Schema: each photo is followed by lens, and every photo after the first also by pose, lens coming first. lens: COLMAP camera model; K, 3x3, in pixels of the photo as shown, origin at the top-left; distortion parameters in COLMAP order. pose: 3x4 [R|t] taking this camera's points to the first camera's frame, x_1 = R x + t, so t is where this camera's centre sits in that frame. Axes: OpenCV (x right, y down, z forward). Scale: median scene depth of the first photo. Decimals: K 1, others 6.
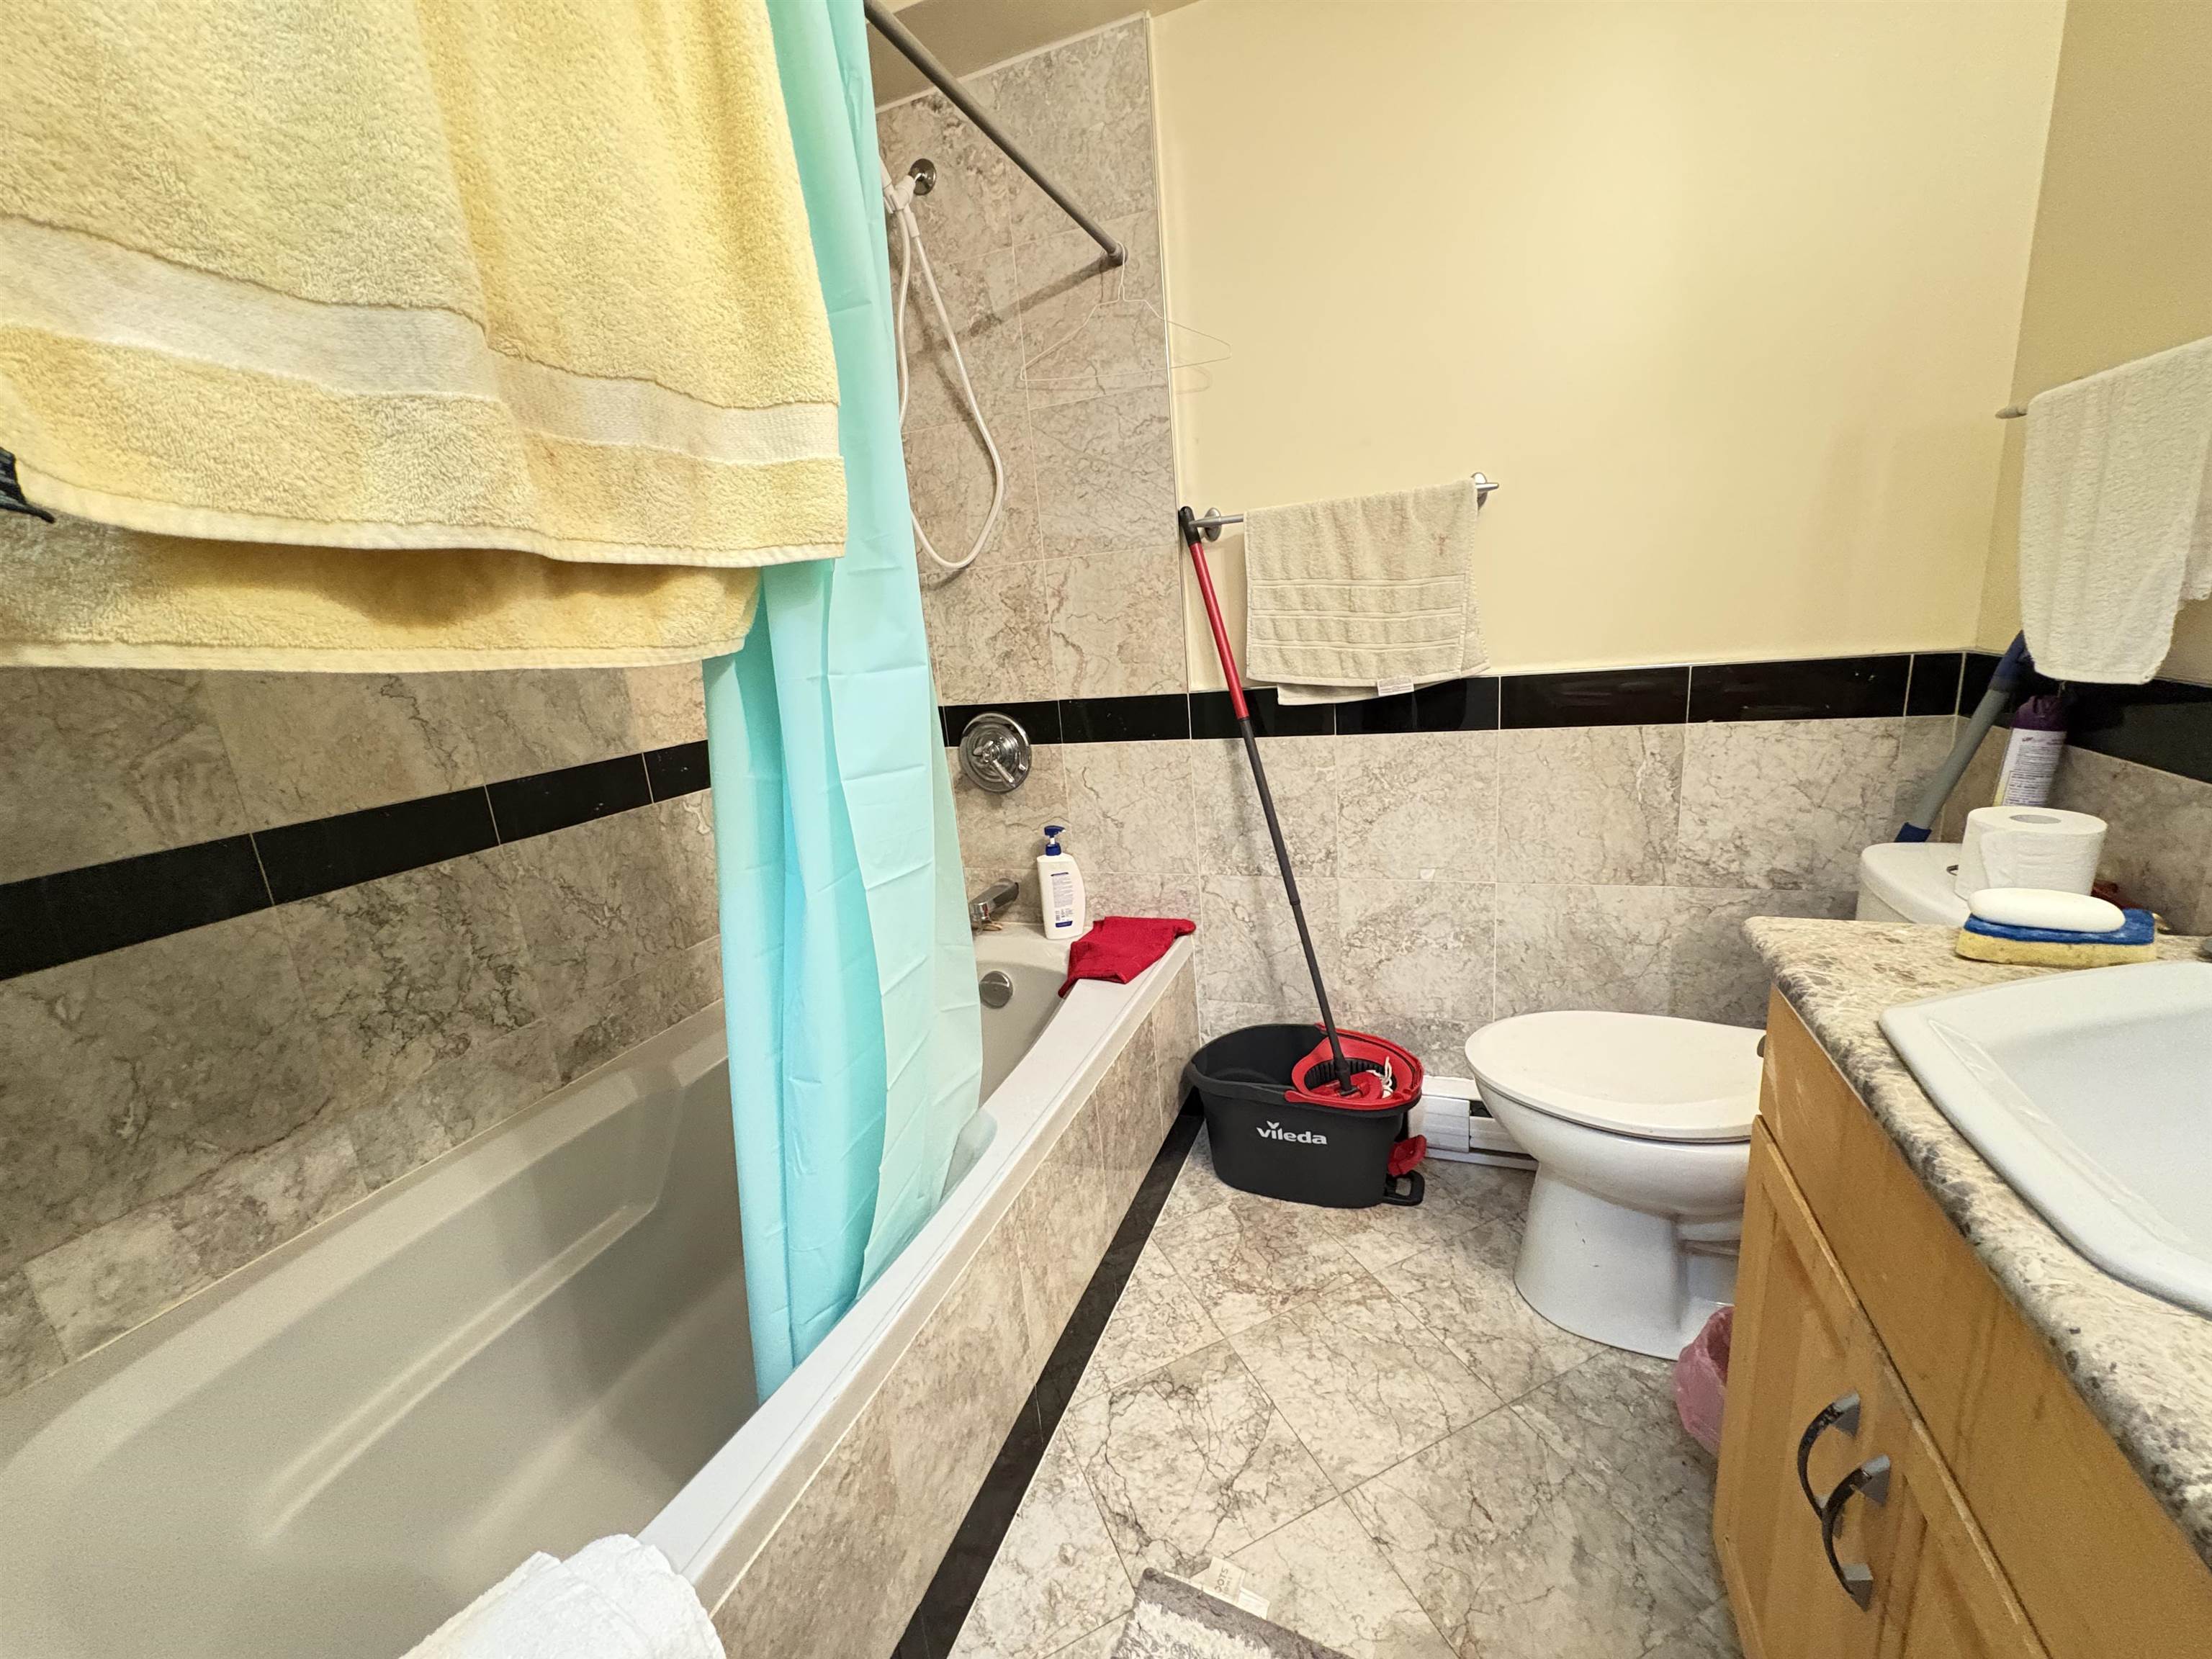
lens RADIAL K [[877.2, 0, 1103.0], [0, 877.2, 824.6], [0, 0, 1]] dist [-0.000803, 0.000706]
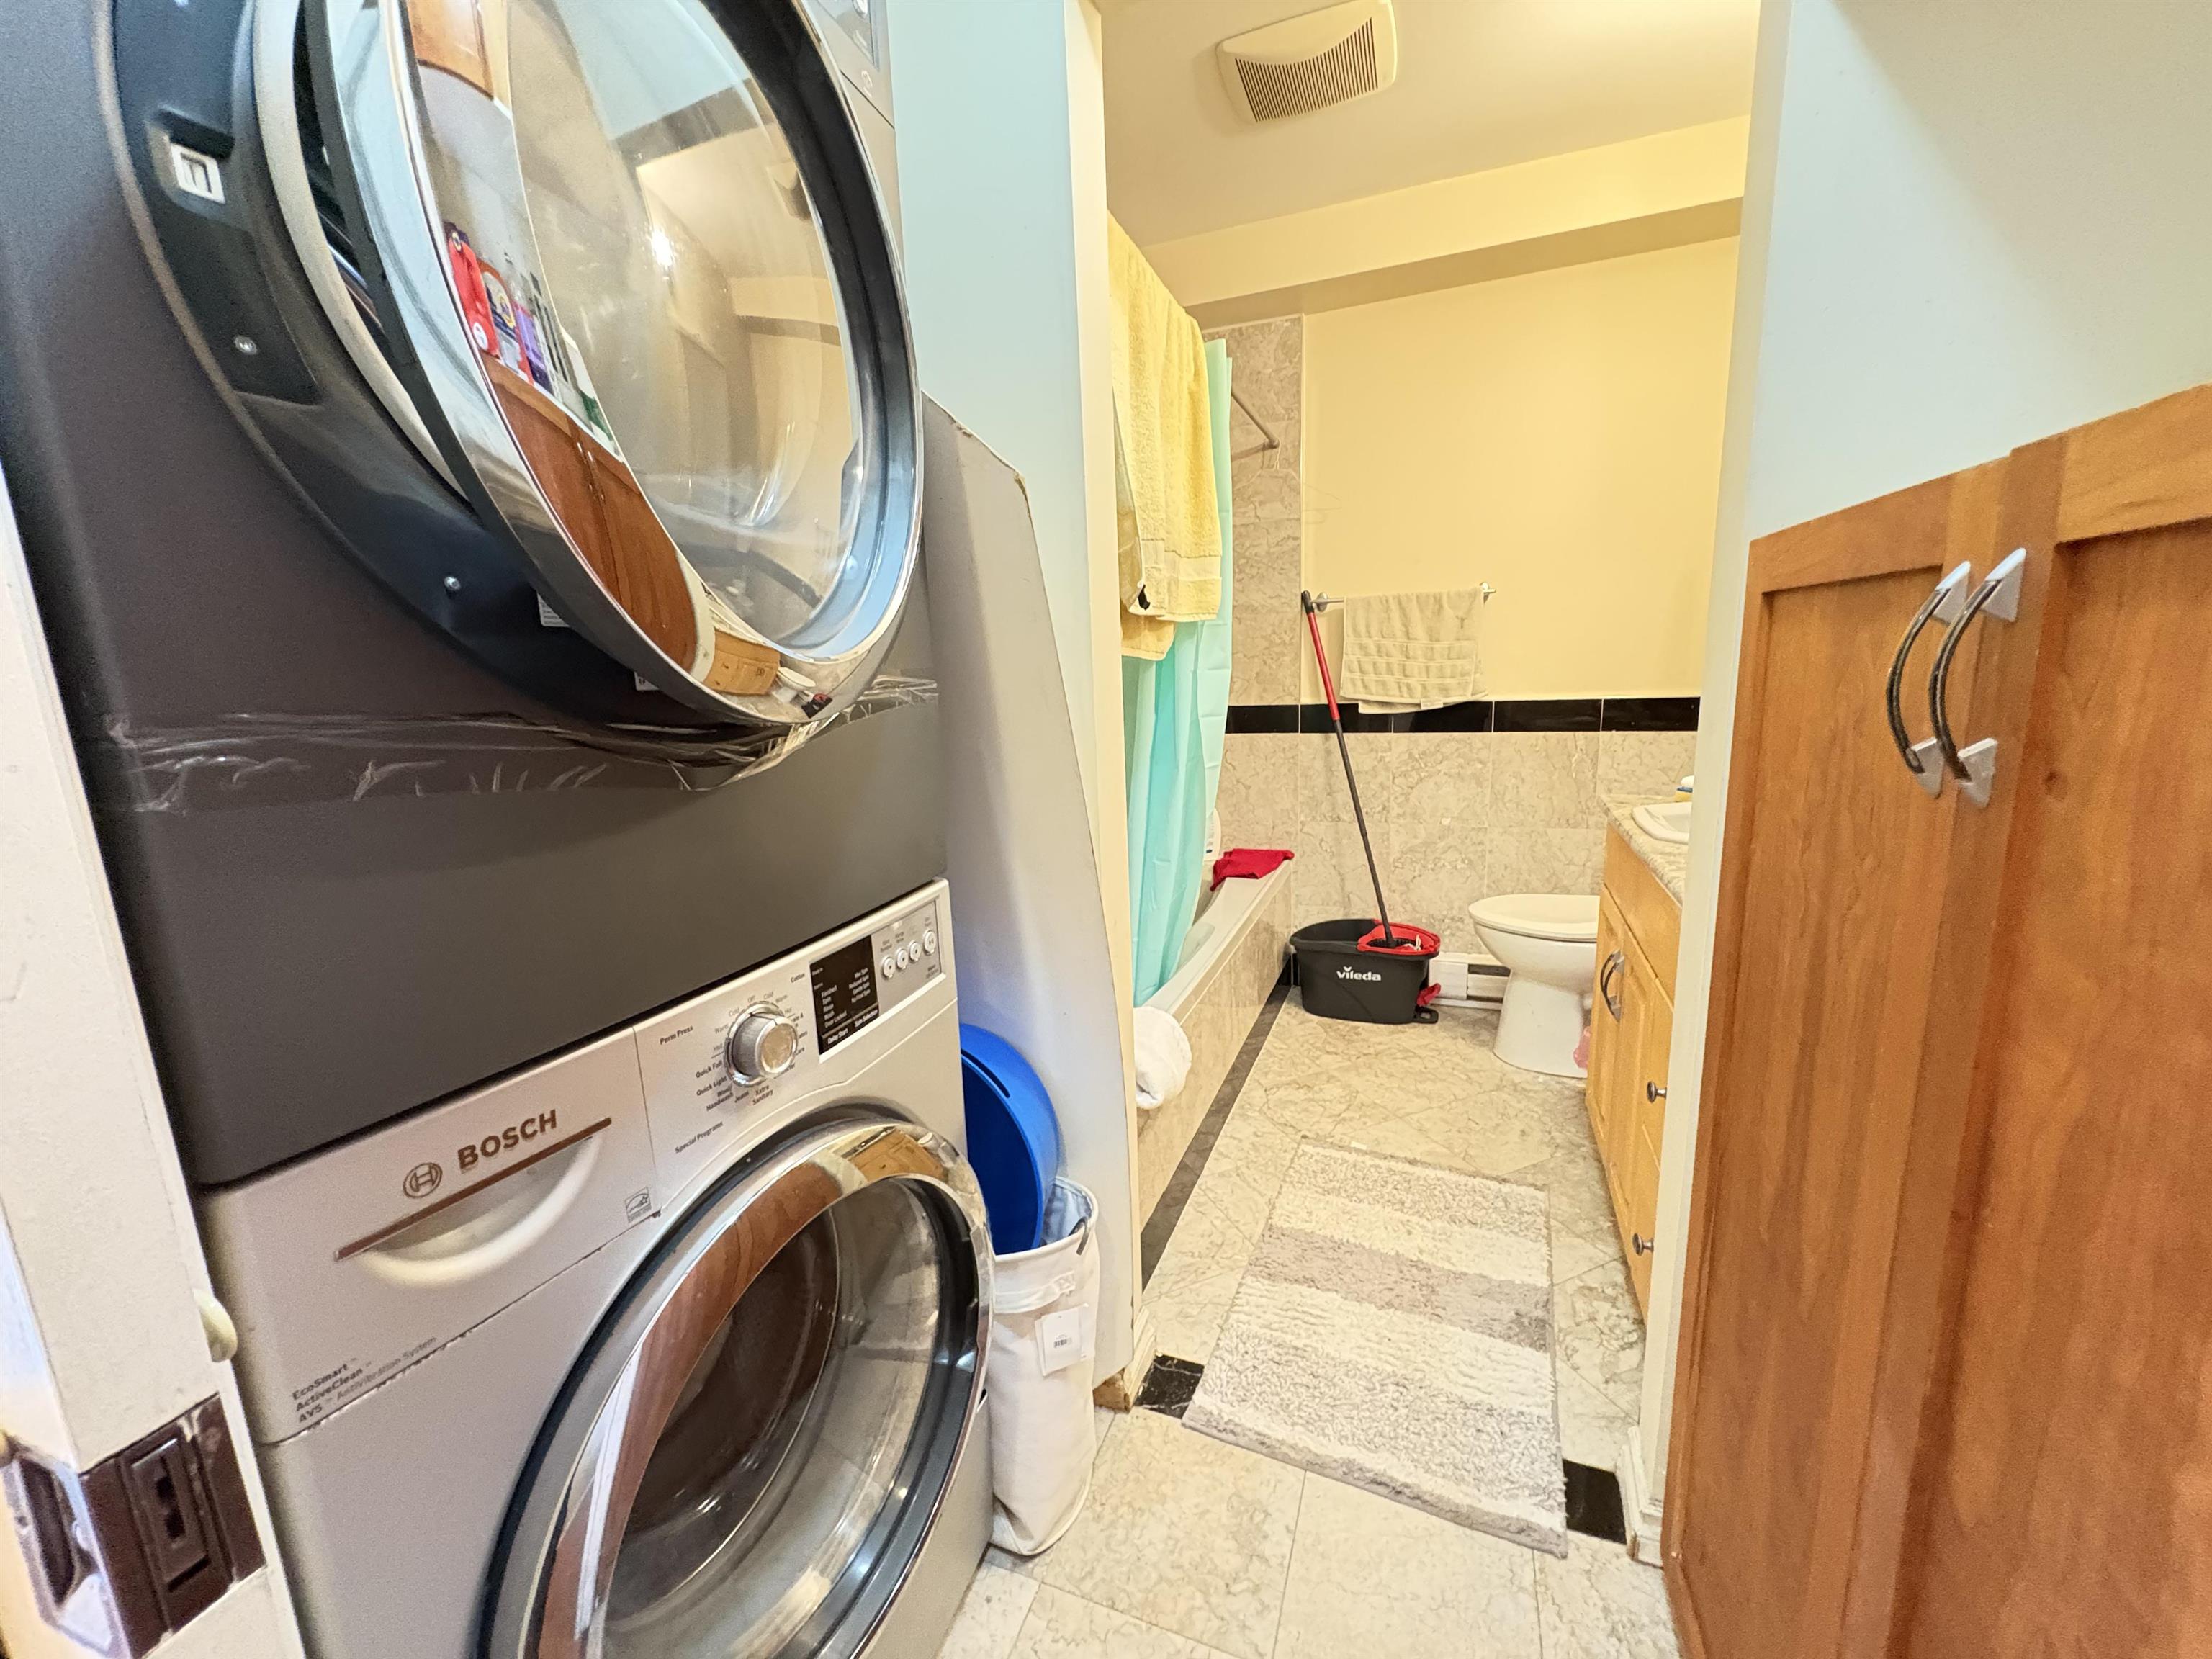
lens RADIAL K [[877.2, 0, 1105.1], [0, 877.2, 823.4], [0, 0, 1]] dist [-0.000803, 0.000706]
pose [[0.998736, 0.049076, 0.010881, -0.284265], [-0.048447, 0.997469, -0.052036, 0.179637], [-0.013408, 0.051443, 0.998586, -0.626240]]
